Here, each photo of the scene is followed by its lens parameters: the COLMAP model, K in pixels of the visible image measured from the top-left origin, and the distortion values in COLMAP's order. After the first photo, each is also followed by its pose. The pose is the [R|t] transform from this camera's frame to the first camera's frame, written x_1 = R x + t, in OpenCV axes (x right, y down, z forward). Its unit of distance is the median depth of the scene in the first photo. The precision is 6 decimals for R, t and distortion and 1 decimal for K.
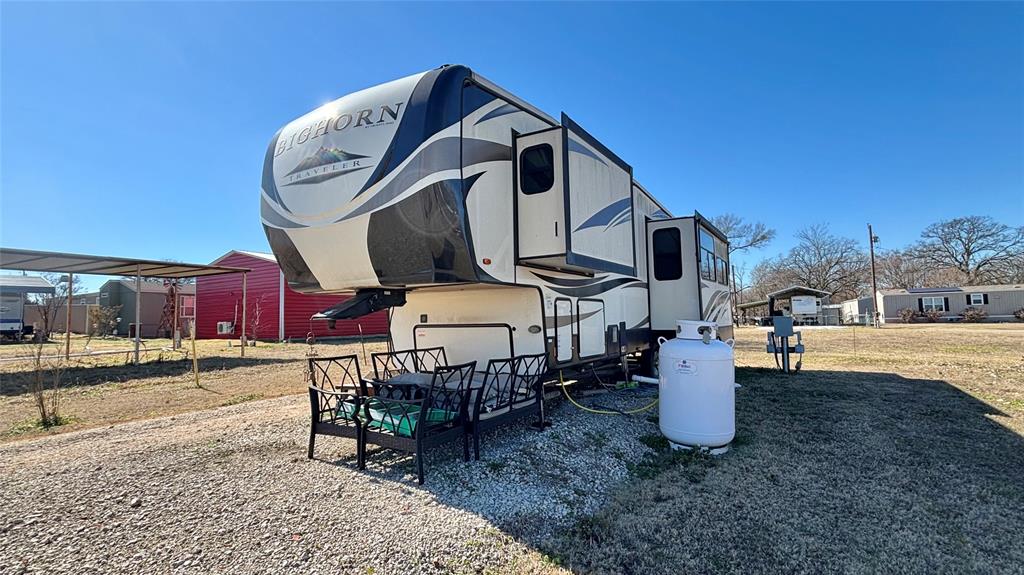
lens RADIAL K [[491.9, 0, 512.0], [0, 491.9, 287.5], [0, 0, 1]] dist [-0.000346, -0.000021]
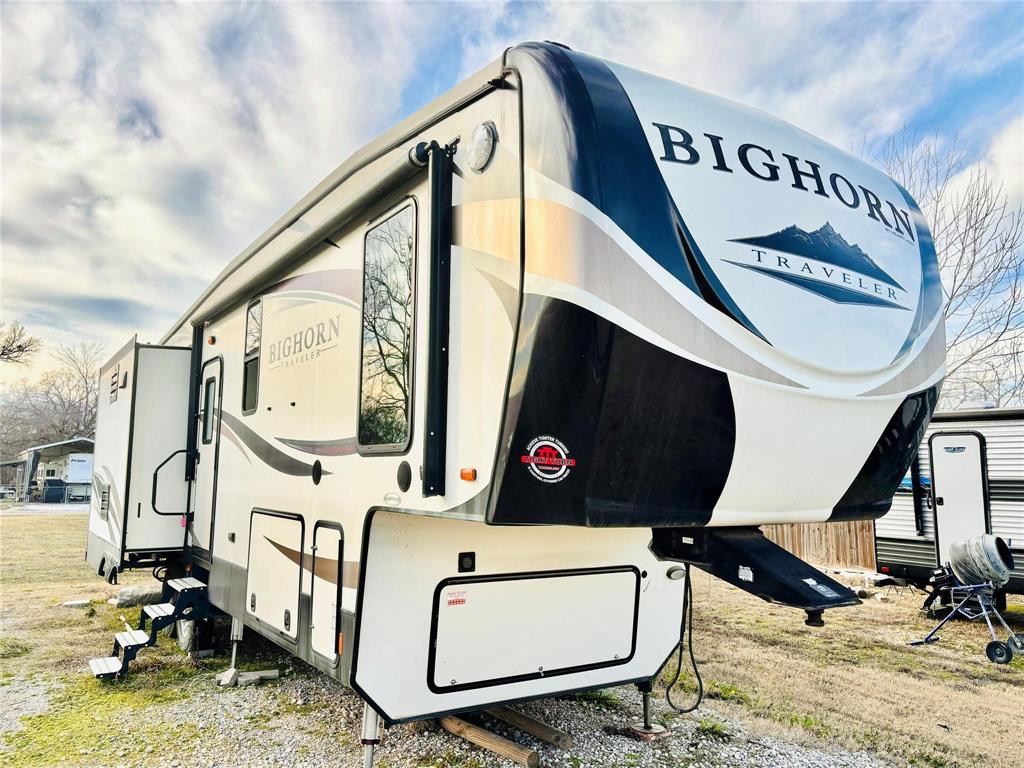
lens RADIAL K [[778.2, 0, 537.0], [0, 778.2, 387.9], [0, 0, 1]] dist [0.023716, -0.001605]
pose [[0.425871, 0.131902, 0.895118, -0.792360], [-0.077475, 0.990999, -0.109171, -0.020258], [-0.901461, -0.022856, 0.432256, 0.639543]]
